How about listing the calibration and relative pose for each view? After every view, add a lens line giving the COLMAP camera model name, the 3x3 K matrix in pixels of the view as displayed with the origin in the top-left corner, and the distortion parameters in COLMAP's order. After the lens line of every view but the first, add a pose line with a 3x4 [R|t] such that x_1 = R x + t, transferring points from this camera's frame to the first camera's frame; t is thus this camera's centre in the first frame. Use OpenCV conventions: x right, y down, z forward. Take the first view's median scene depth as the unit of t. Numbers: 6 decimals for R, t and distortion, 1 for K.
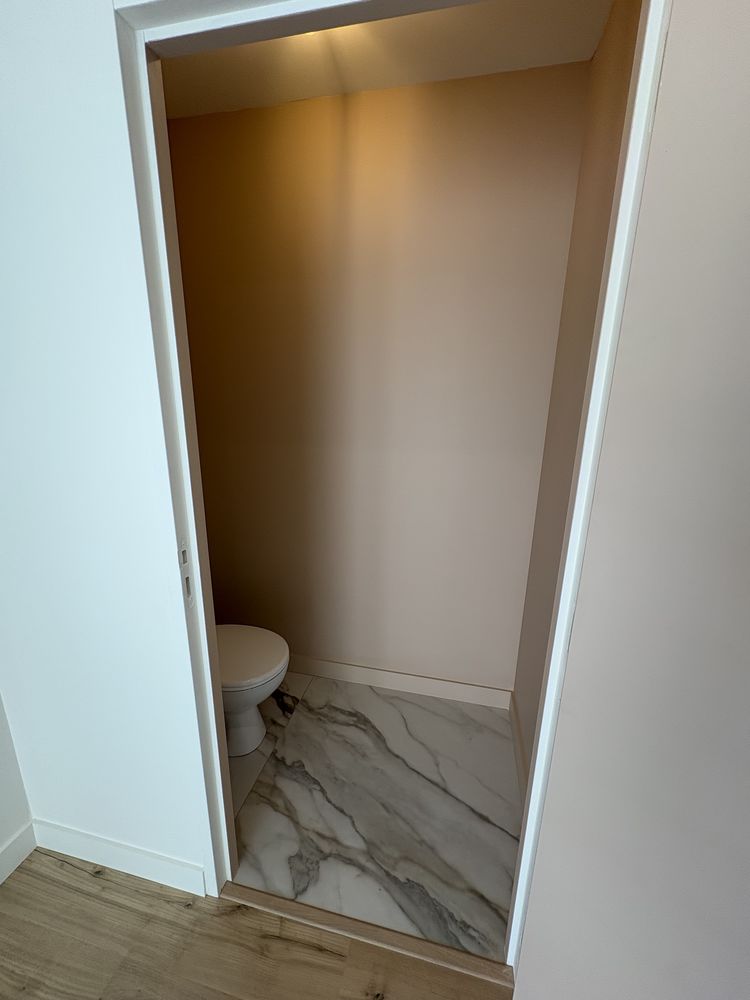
lens RADIAL K [[401.4, 0, 374.9], [0, 401.4, 499.9], [0, 0, 1]] dist [0.008897, -0.000722]
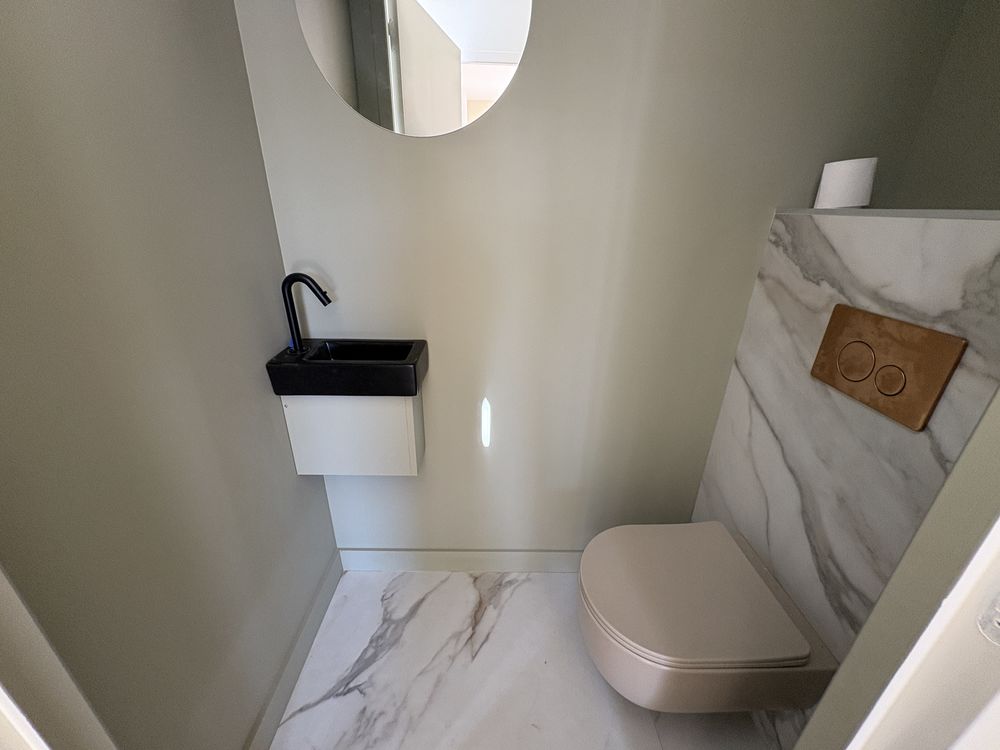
lens RADIAL K [[401.4, 0, 500.5], [0, 401.4, 376.9], [0, 0, 1]] dist [0.008897, -0.000722]
pose [[-0.048219, -0.188673, 0.980855, -0.613838], [0.970350, -0.241699, 0.001211, 0.350038], [0.236844, 0.951832, 0.194734, 0.873083]]
